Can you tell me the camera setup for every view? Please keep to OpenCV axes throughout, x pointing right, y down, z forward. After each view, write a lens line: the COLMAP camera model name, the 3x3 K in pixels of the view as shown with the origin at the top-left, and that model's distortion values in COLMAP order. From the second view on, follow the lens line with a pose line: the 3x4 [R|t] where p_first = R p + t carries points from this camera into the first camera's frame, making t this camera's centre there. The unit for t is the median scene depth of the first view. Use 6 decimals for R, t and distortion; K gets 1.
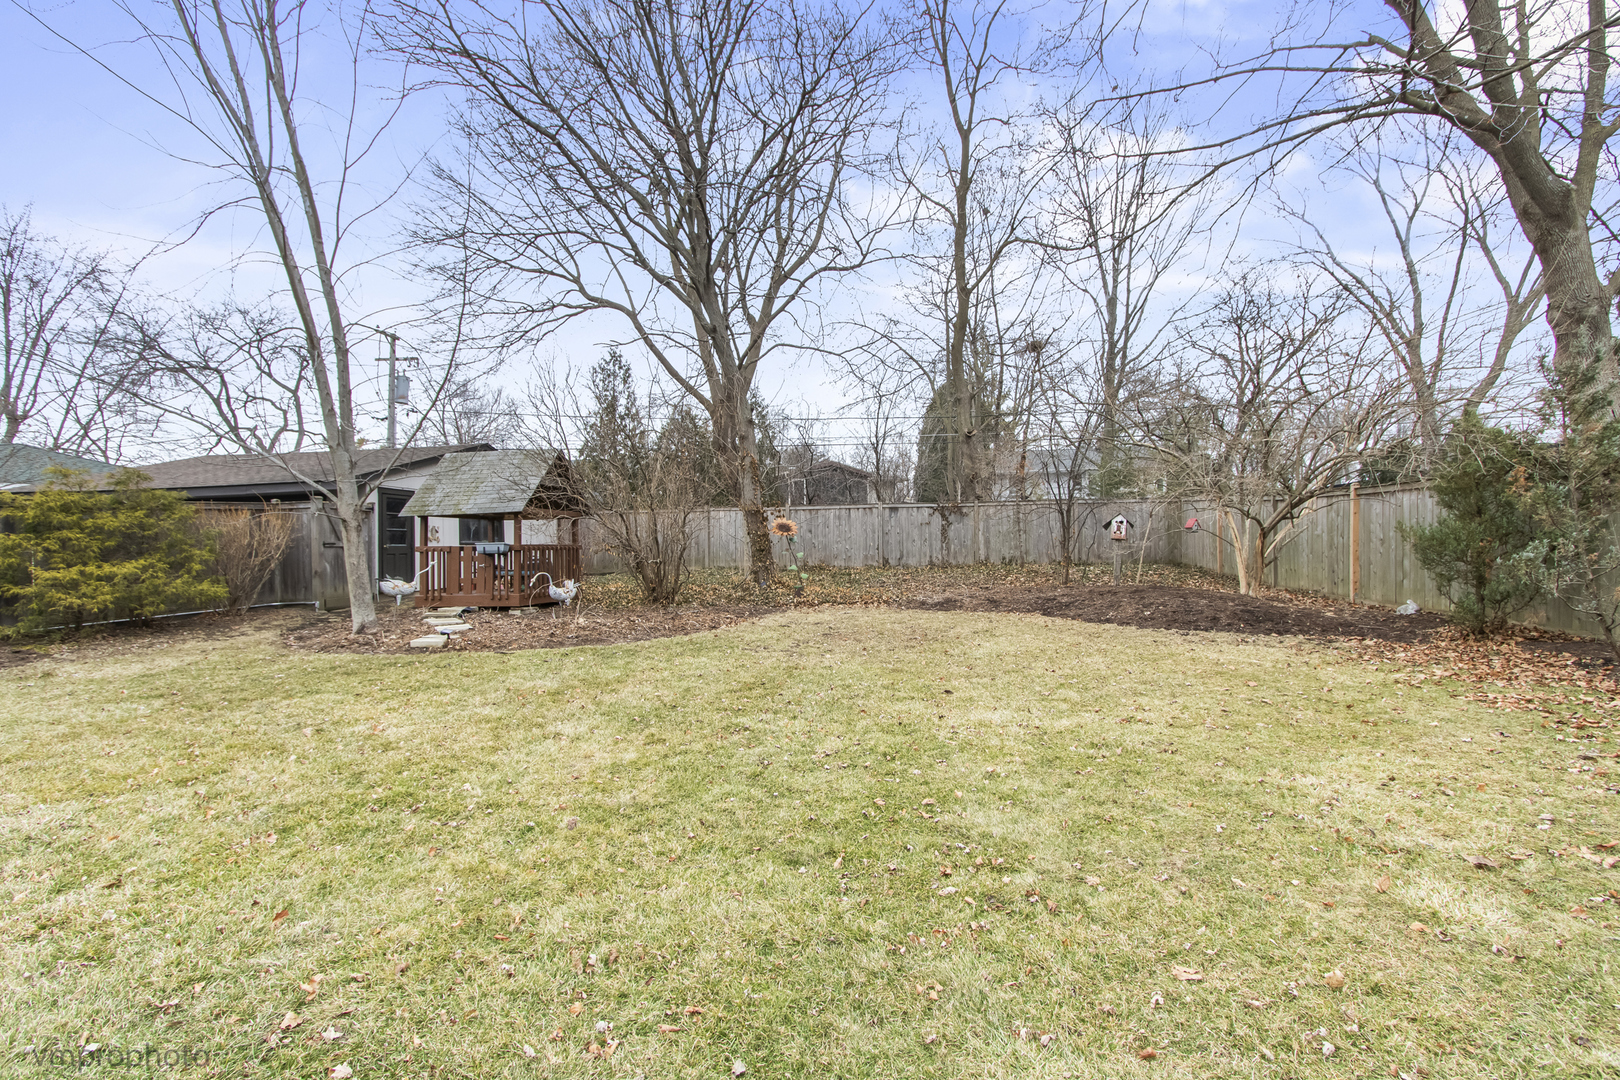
lens RADIAL K [[737.1, 0, 811.9], [0, 737.1, 546.6], [0, 0, 1]] dist [0.000709, -0.000562]
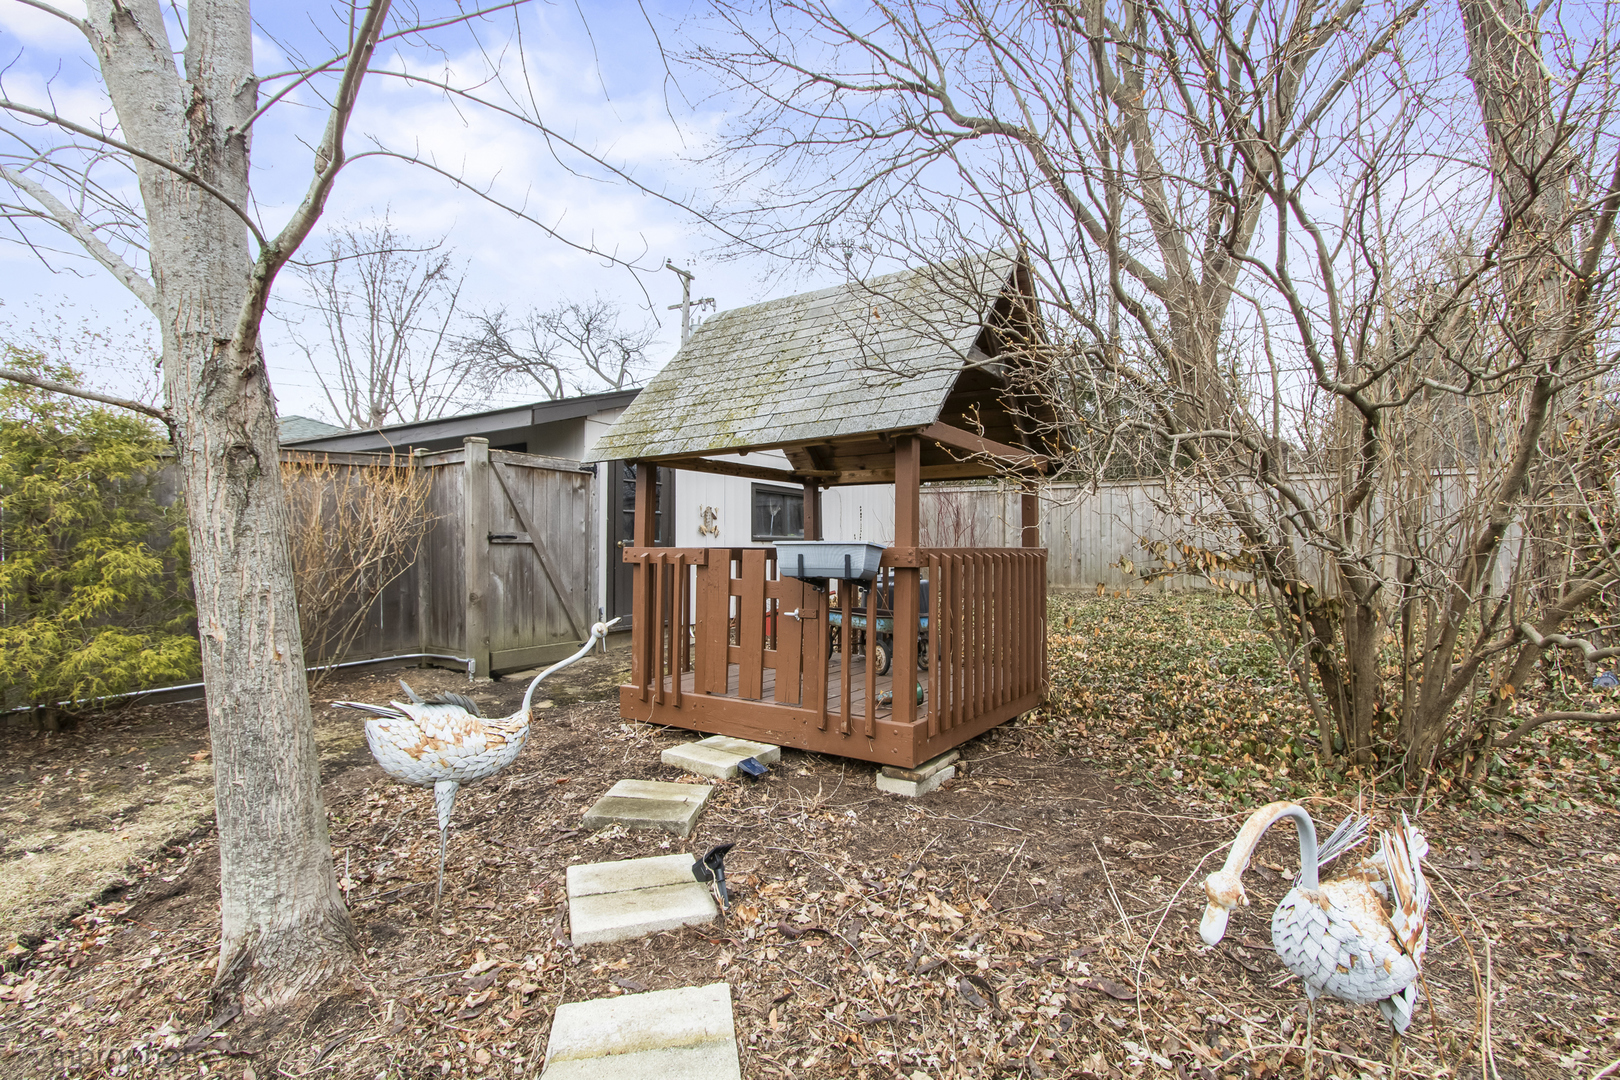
lens RADIAL K [[737.1, 0, 806.6], [0, 737.1, 539.2], [0, 0, 1]] dist [0.000709, -0.000562]
pose [[0.924245, 0.010283, -0.381662, -0.332738], [-0.011766, 0.999930, -0.001552, -0.005003], [0.381619, 0.005925, 0.924301, 0.735137]]
